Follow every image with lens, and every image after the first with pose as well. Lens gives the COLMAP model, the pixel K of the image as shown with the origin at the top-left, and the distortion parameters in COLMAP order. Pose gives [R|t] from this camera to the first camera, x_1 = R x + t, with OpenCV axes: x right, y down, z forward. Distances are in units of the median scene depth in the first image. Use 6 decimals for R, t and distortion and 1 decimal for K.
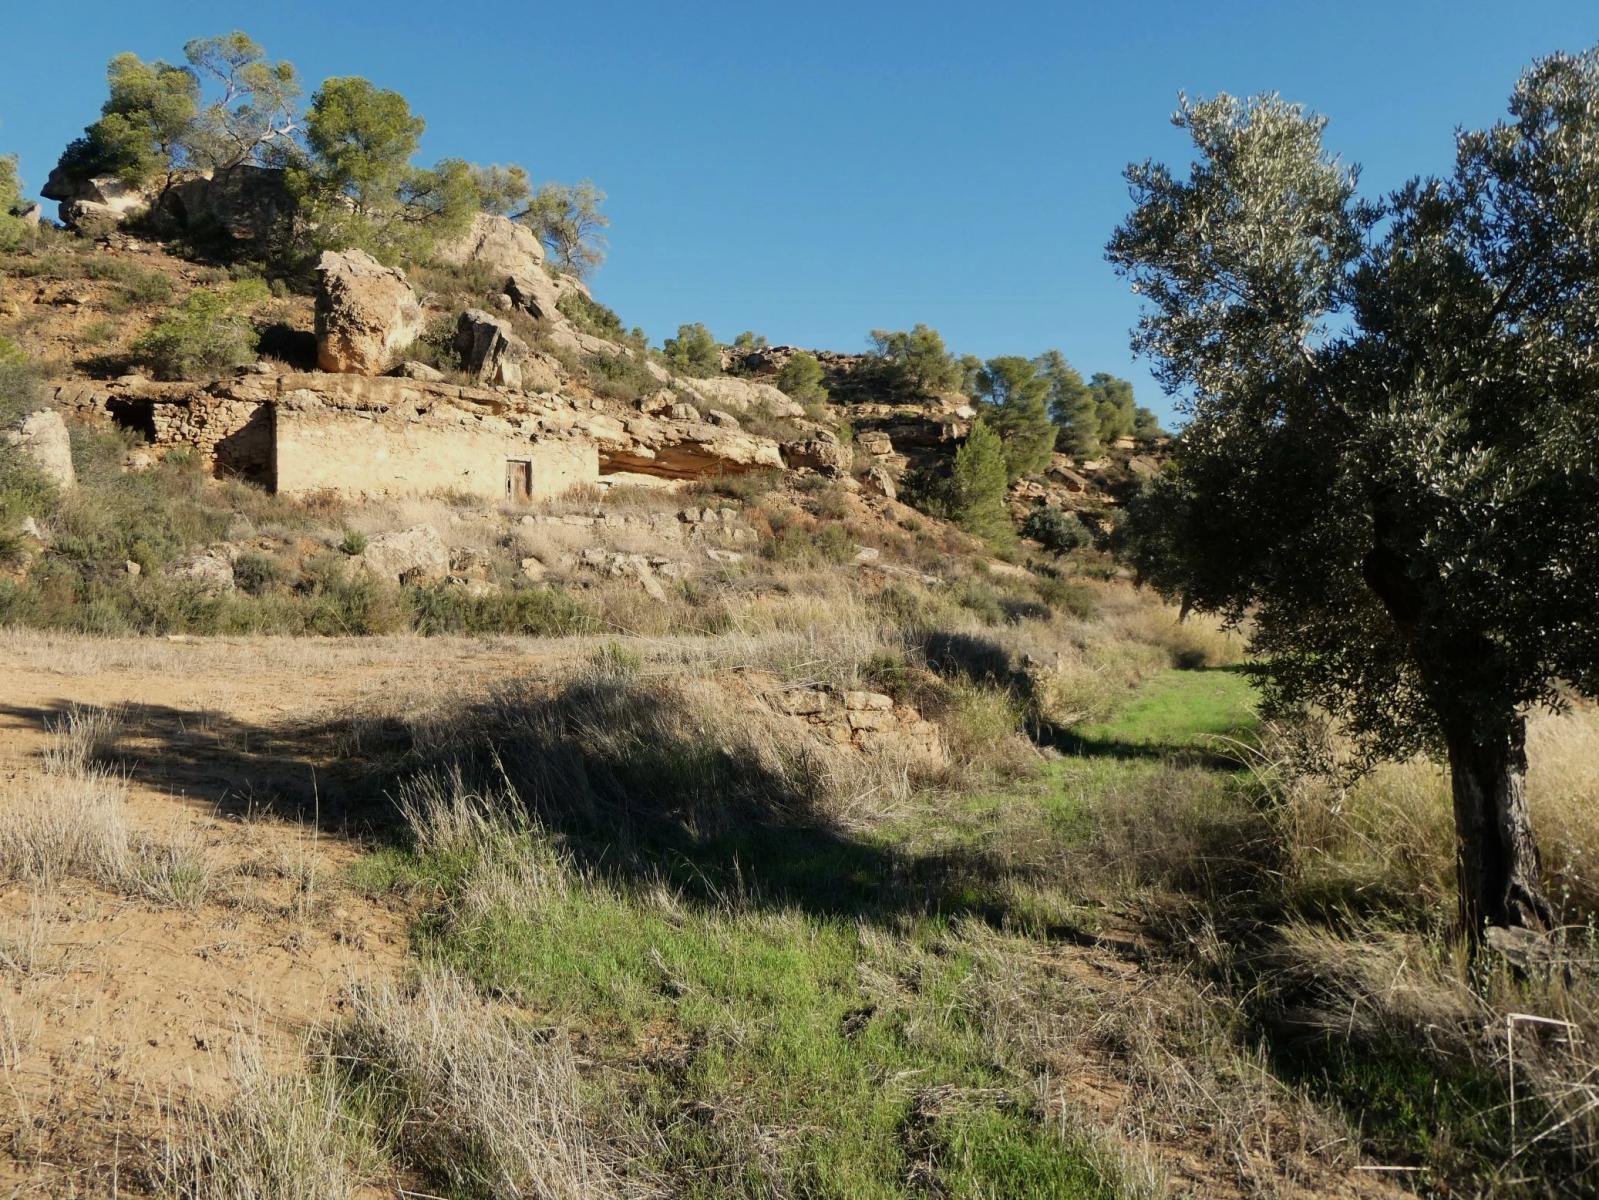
lens RADIAL K [[1102.4, 0, 799.5], [0, 1102.4, 600.0], [0, 0, 1]] dist [0.000016, -0.004022]
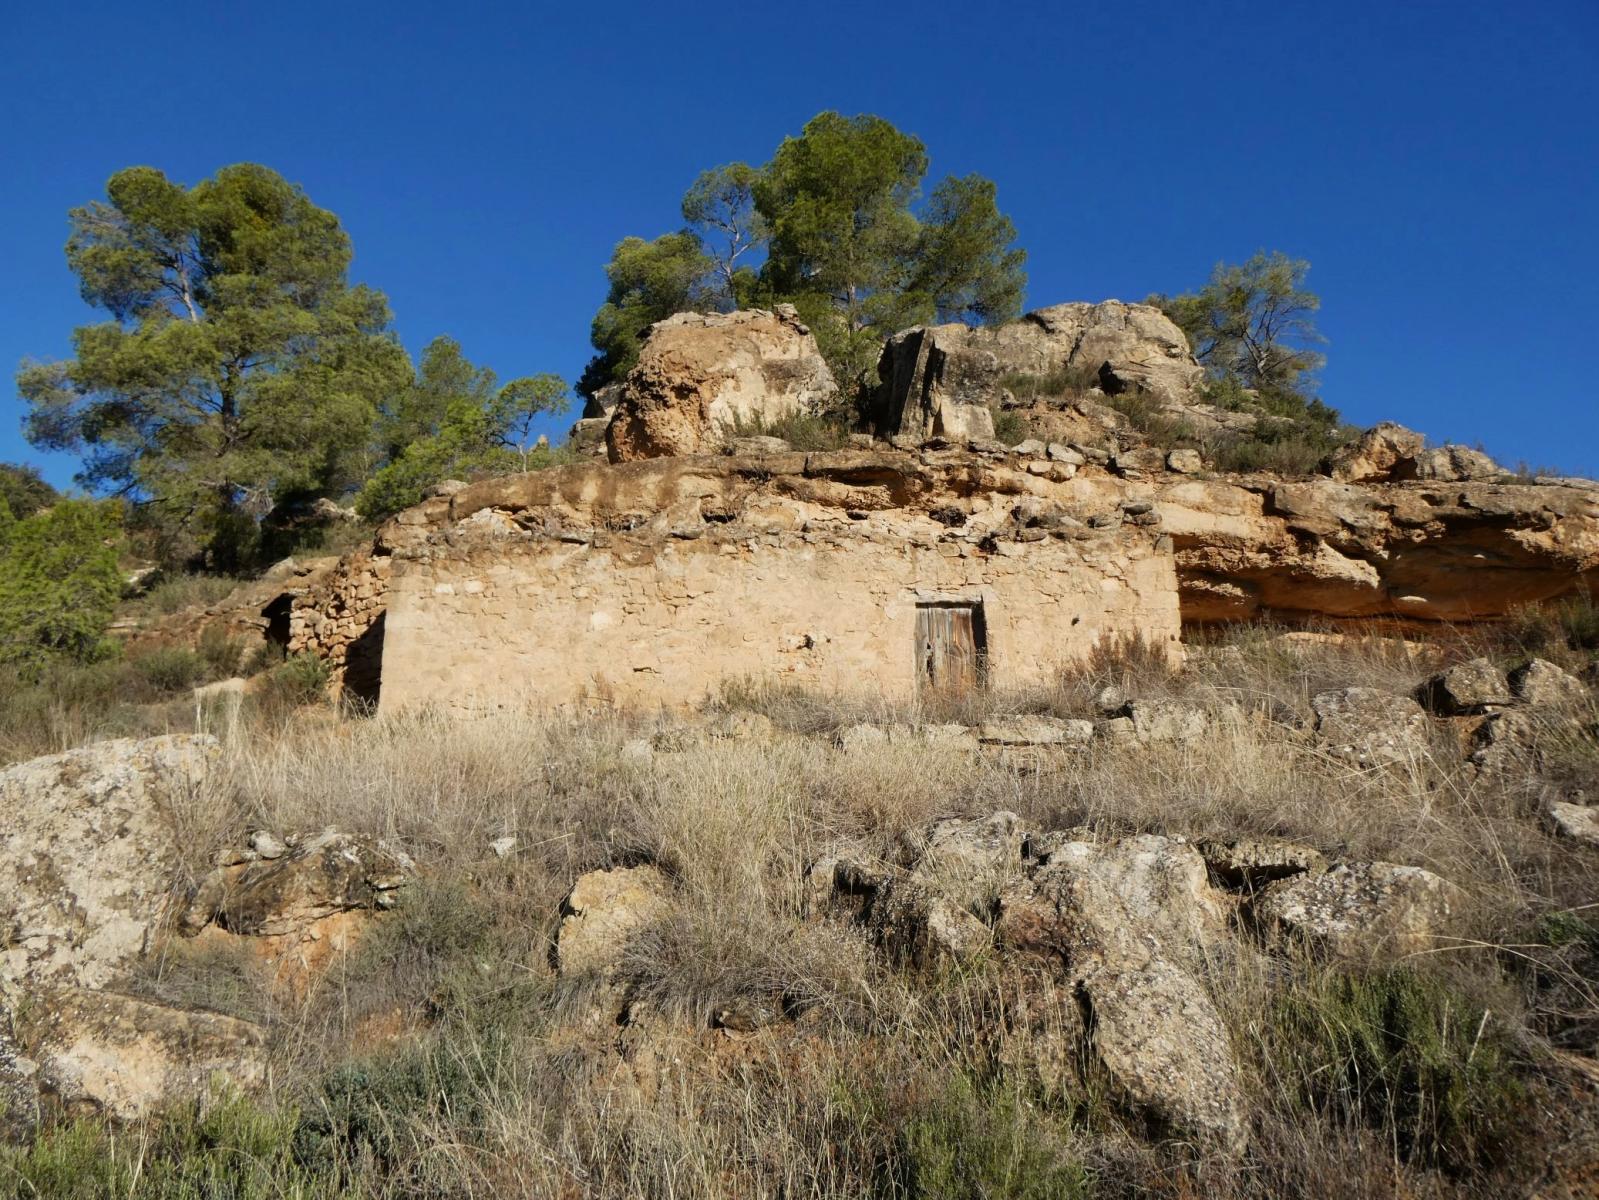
lens RADIAL K [[1147.2, 0, 799.5], [0, 1147.2, 600.0], [0, 0, 1]] dist [-0.015128, -0.003312]
pose [[0.765464, -0.170041, -0.620605, -0.044488], [0.005938, 0.966279, -0.257429, -0.023717], [0.643451, 0.193367, 0.740662, 0.662021]]
